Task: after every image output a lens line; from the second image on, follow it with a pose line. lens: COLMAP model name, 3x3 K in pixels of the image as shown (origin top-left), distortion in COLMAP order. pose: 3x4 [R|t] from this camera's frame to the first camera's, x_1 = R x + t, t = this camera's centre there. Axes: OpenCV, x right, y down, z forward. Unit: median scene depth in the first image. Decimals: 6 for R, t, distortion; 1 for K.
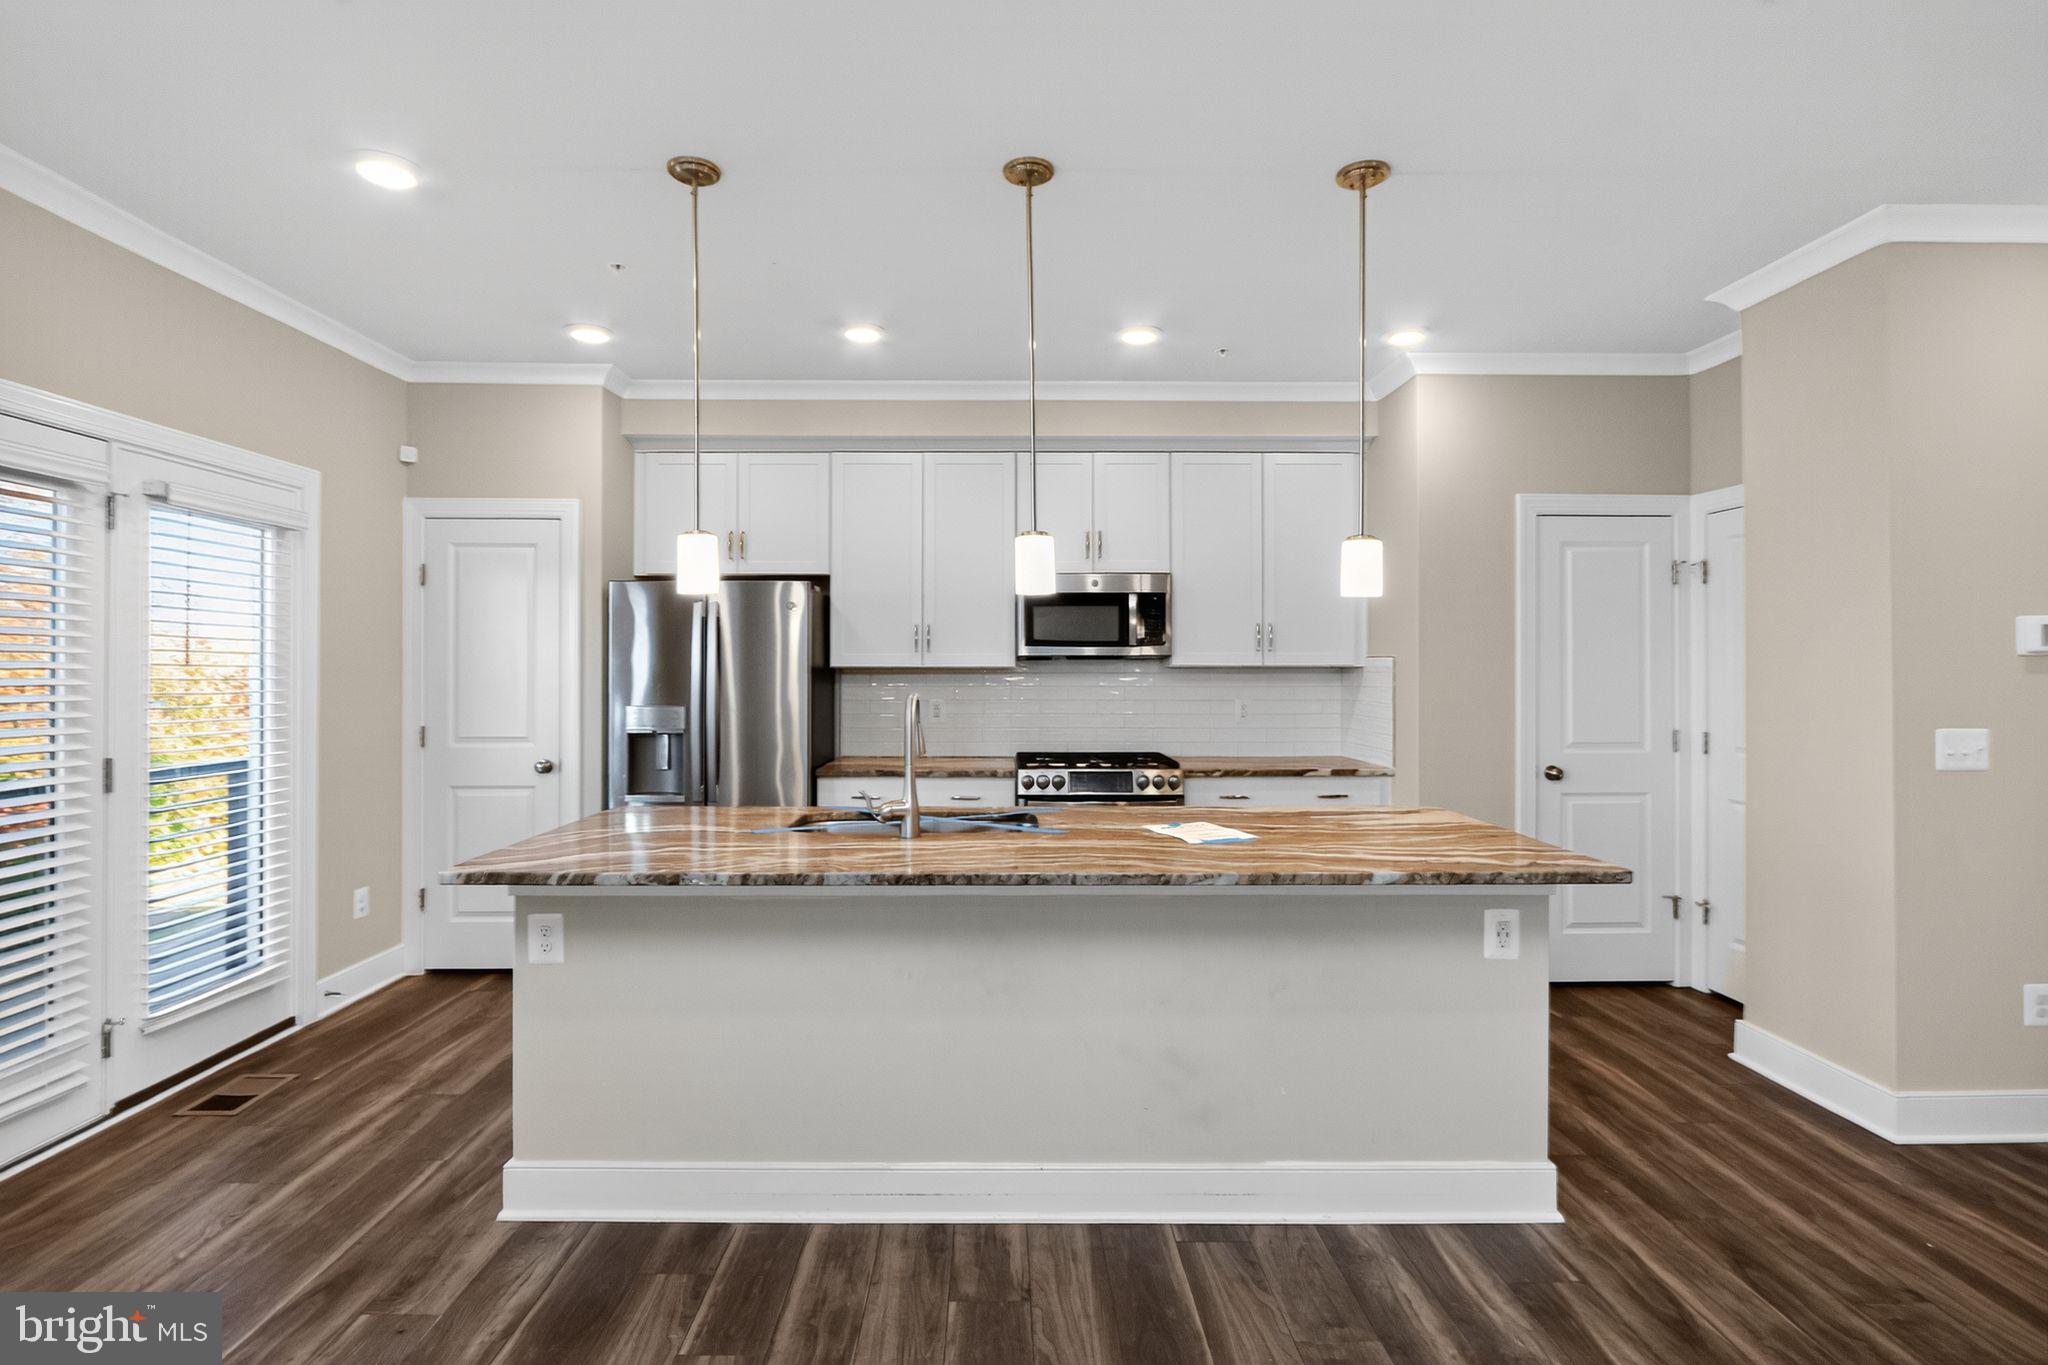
lens RADIAL K [[968.6, 0, 1020.6], [0, 968.6, 658.6], [0, 0, 1]] dist [-0.006047, -0.000470]
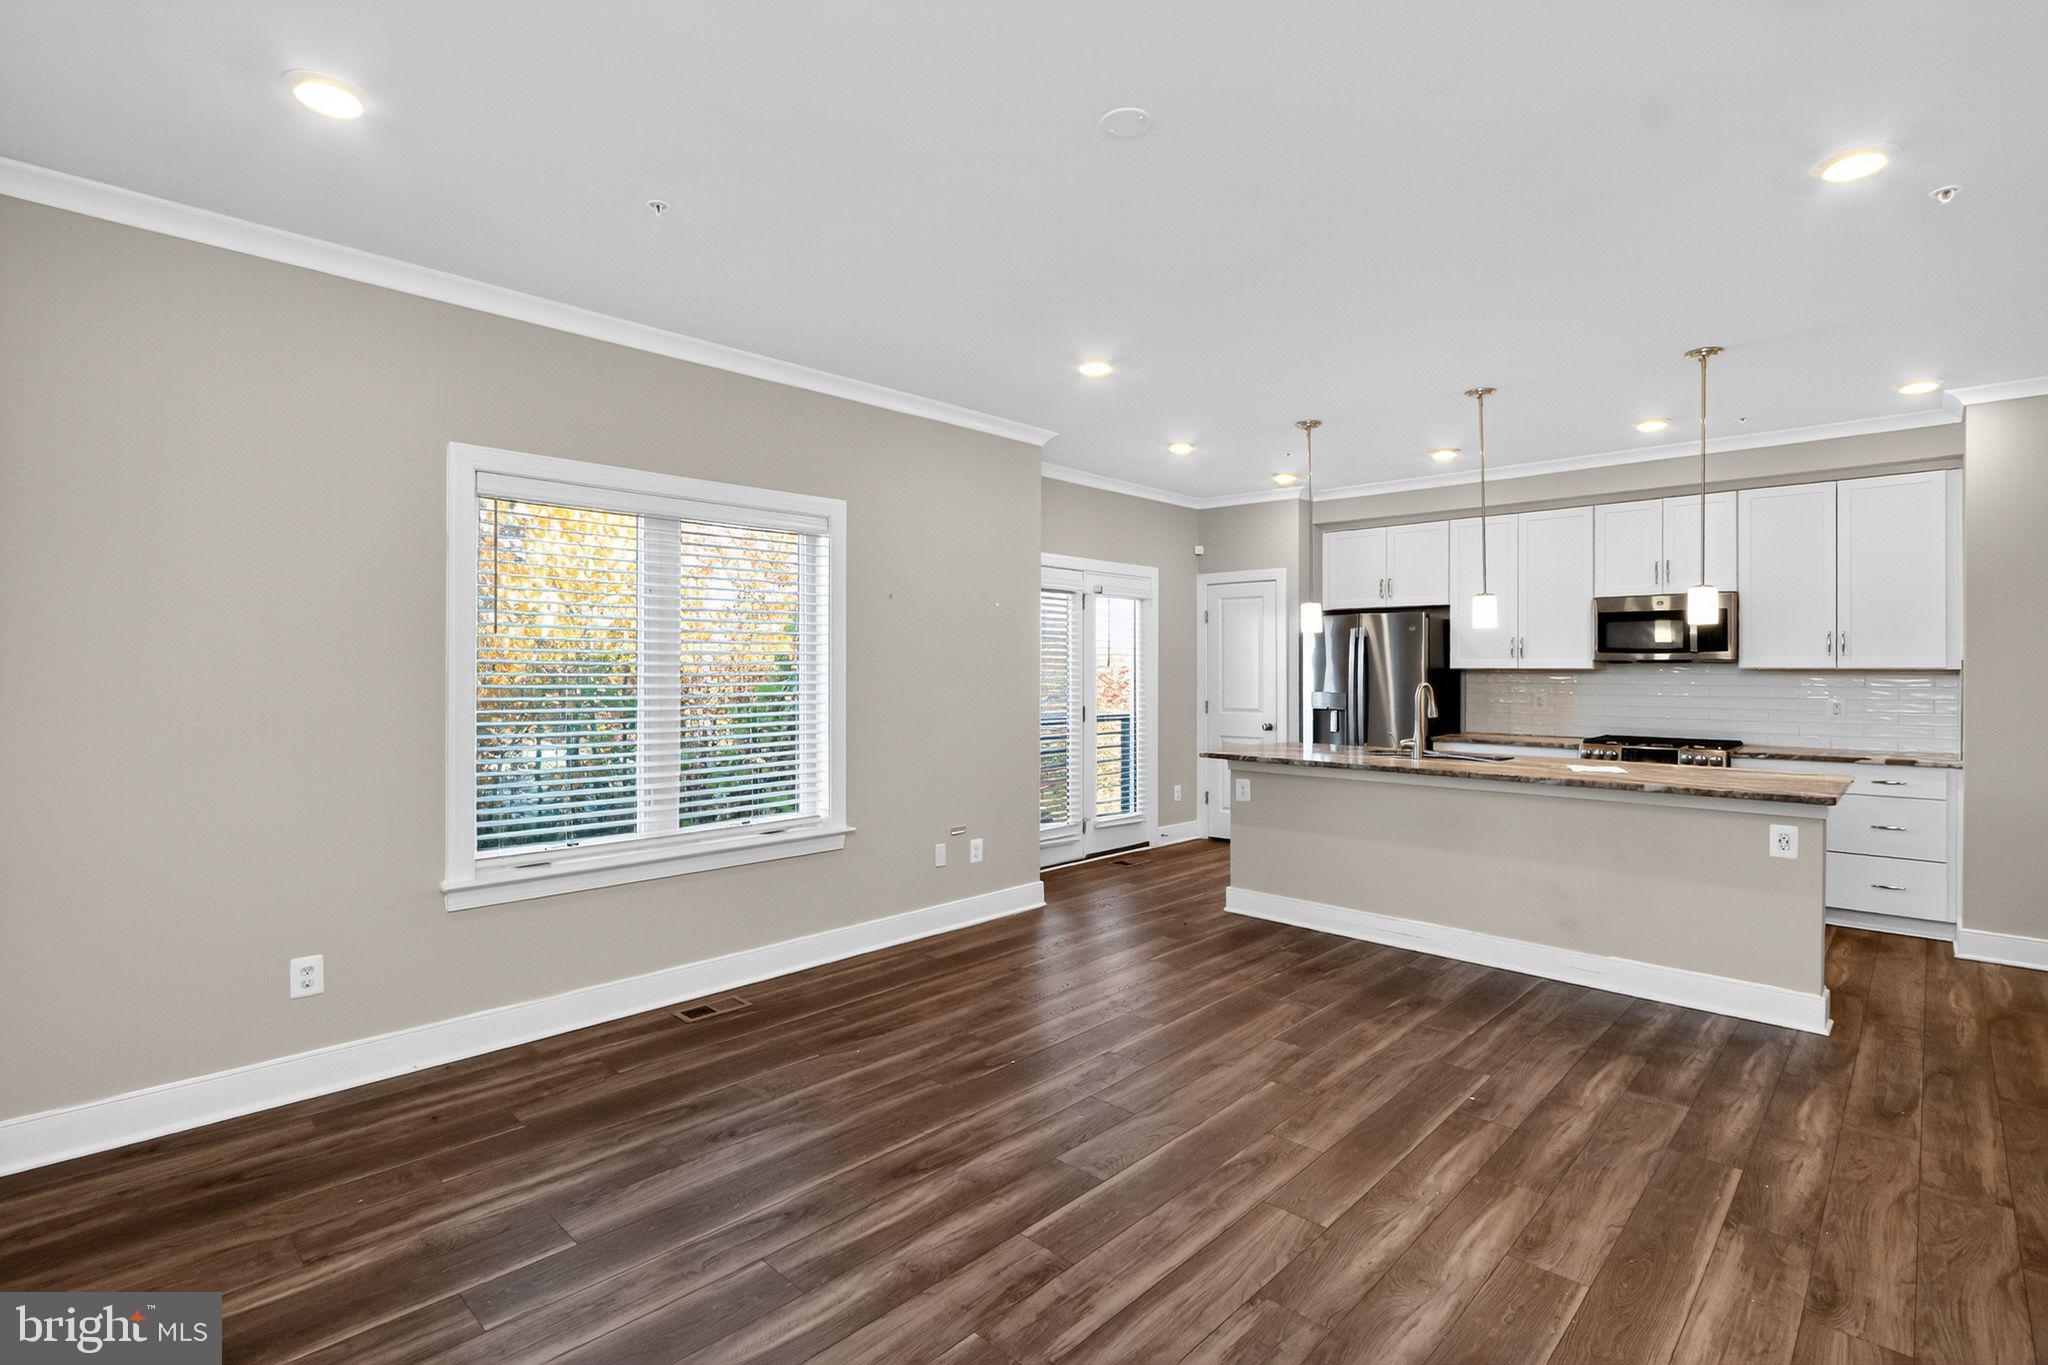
lens RADIAL K [[968.6, 0, 1020.6], [0, 968.6, 658.6], [0, 0, 1]] dist [-0.006047, -0.000470]
pose [[0.718085, -0.004671, -0.695940, 0.380214], [0.004247, 0.999988, -0.002330, -0.005458], [0.695942, -0.001282, 0.718096, -0.523592]]
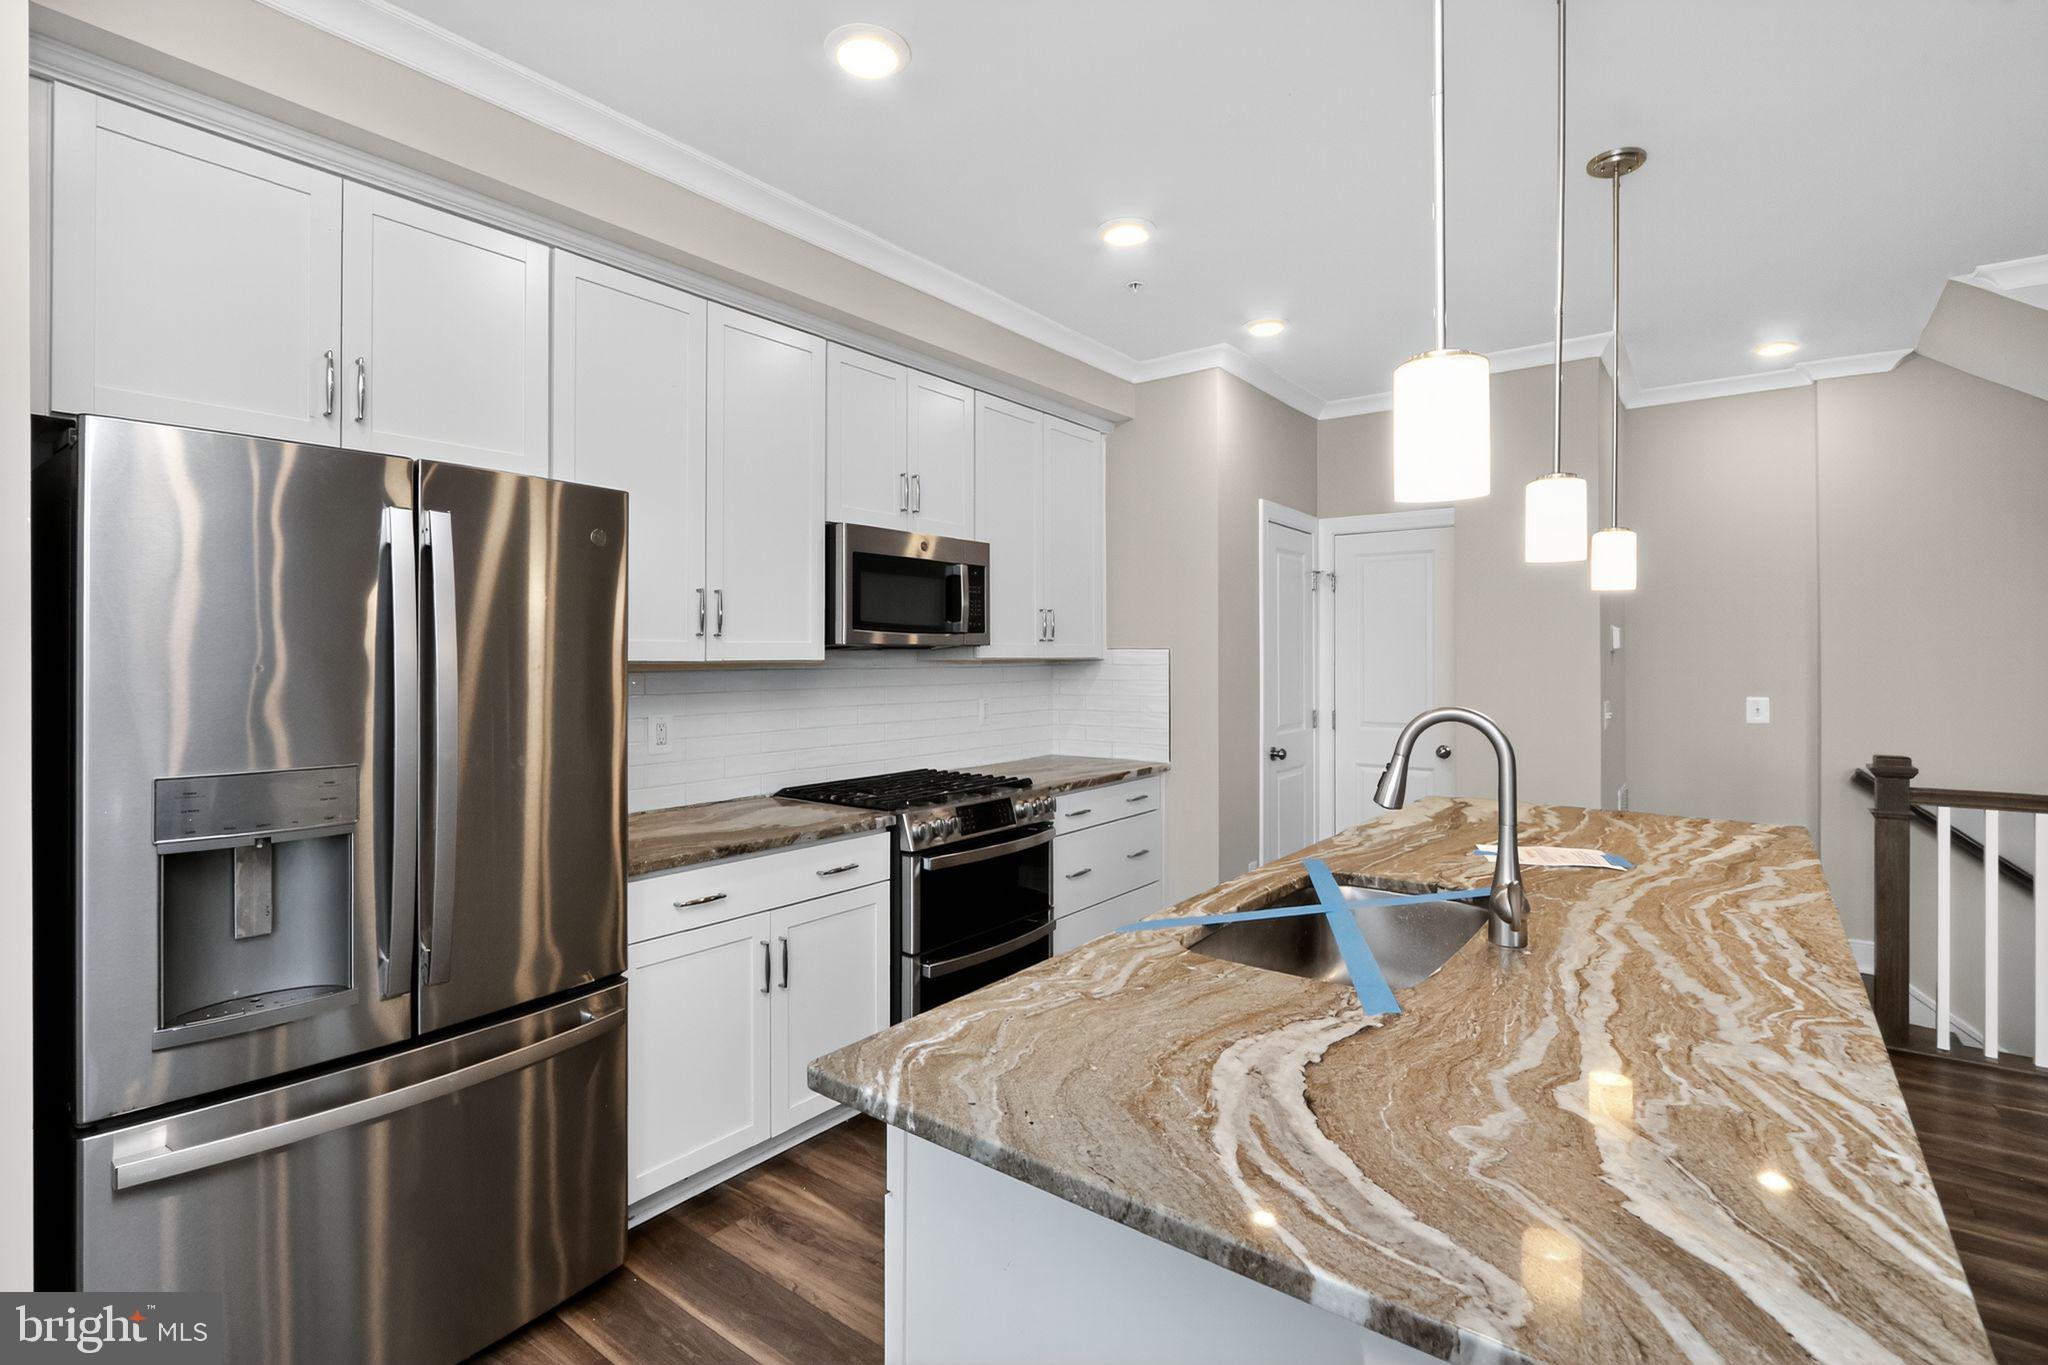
lens RADIAL K [[968.6, 0, 1020.6], [0, 968.6, 658.6], [0, 0, 1]] dist [-0.006047, -0.000470]
pose [[0.604294, -0.002840, 0.796756, -0.490113], [-0.003104, 0.999978, 0.005918, 0.002897], [-0.796755, -0.006049, 0.604272, 0.530527]]
